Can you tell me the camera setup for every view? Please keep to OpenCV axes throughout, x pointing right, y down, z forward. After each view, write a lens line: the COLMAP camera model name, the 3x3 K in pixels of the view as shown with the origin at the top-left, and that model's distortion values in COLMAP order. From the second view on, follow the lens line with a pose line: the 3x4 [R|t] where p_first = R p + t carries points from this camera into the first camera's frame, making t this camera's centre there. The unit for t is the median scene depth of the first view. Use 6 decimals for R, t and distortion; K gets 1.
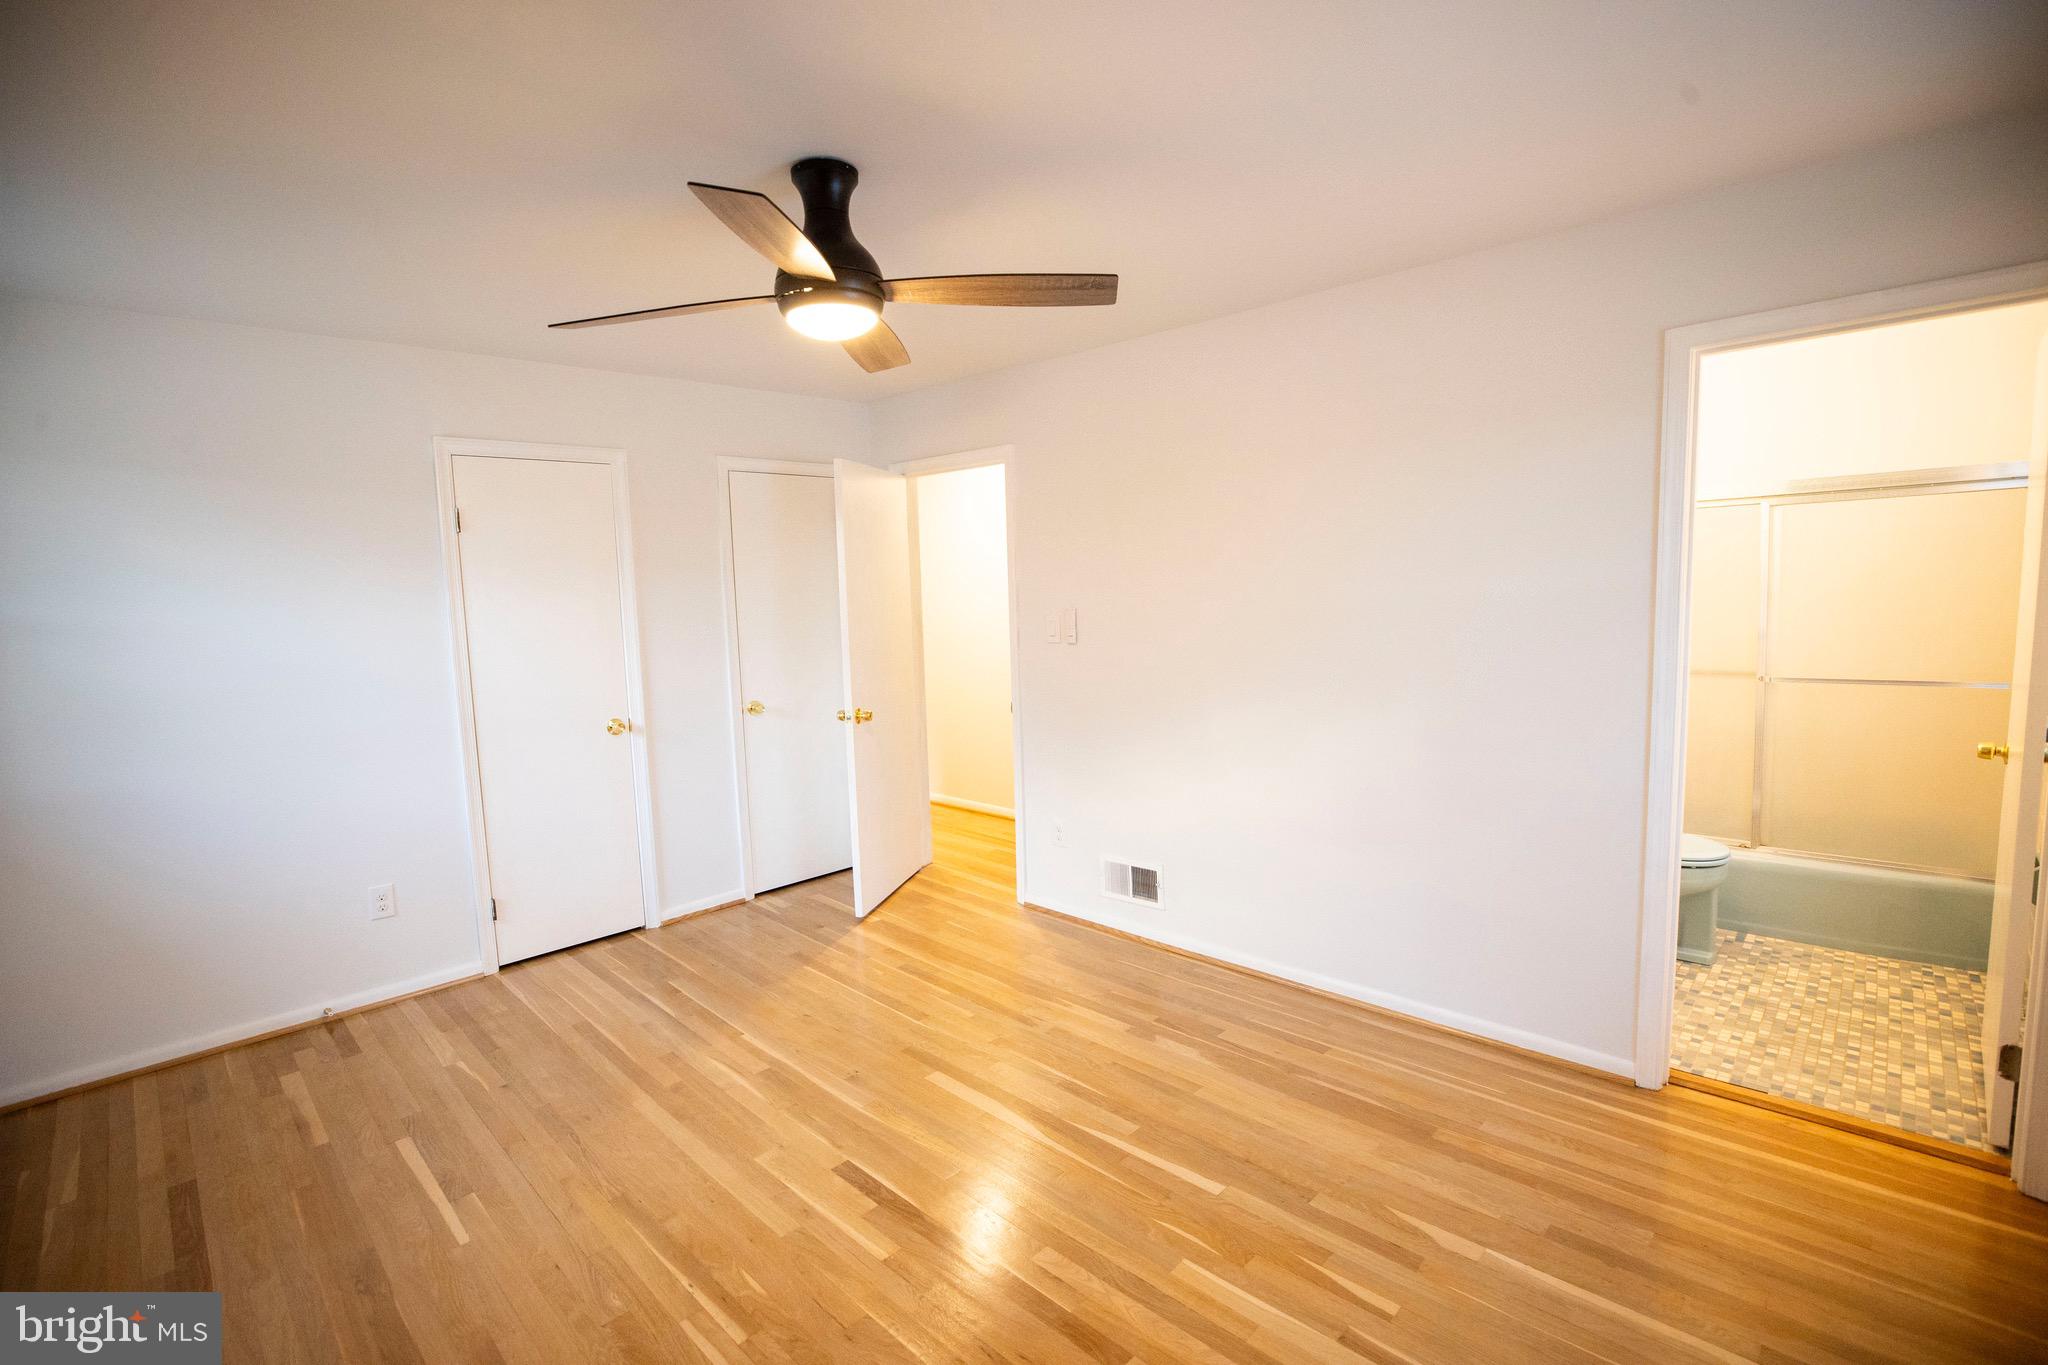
lens RADIAL K [[933.7, 0, 1018.1], [0, 933.7, 681.1], [0, 0, 1]] dist [-0.044376, 0.013319]
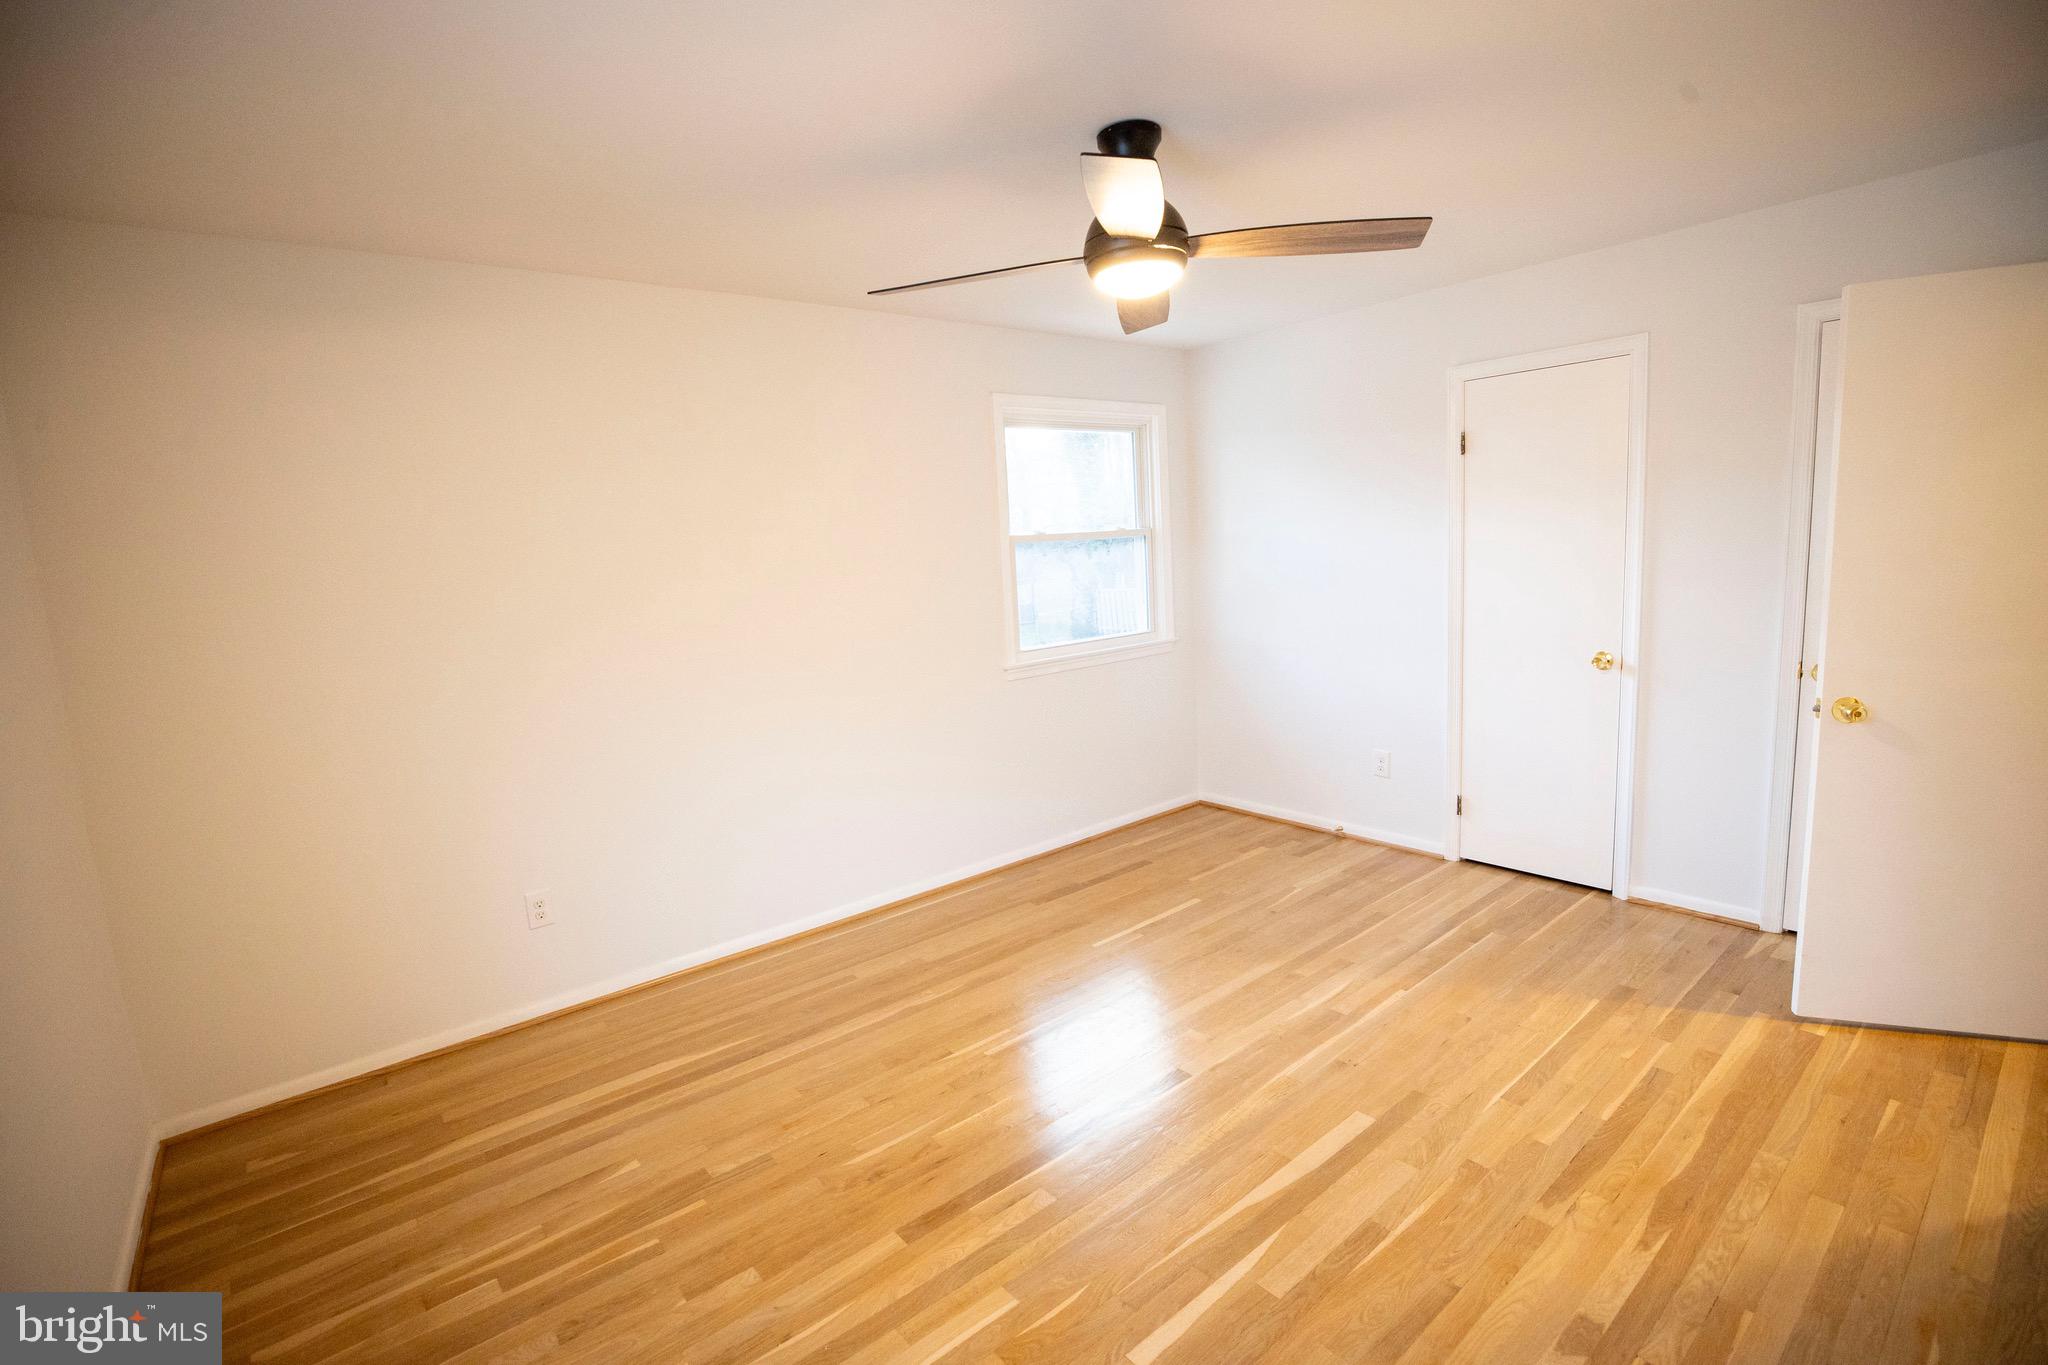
lens RADIAL K [[932.2, 0, 1024.0], [0, 932.2, 682.5], [0, 0, 1]] dist [-0.043273, 0.012488]
pose [[-0.105447, 0.185917, -0.976891, 0.620219], [-0.041404, 0.980695, 0.191110, -0.096264], [0.993563, 0.060600, -0.095714, 0.685394]]
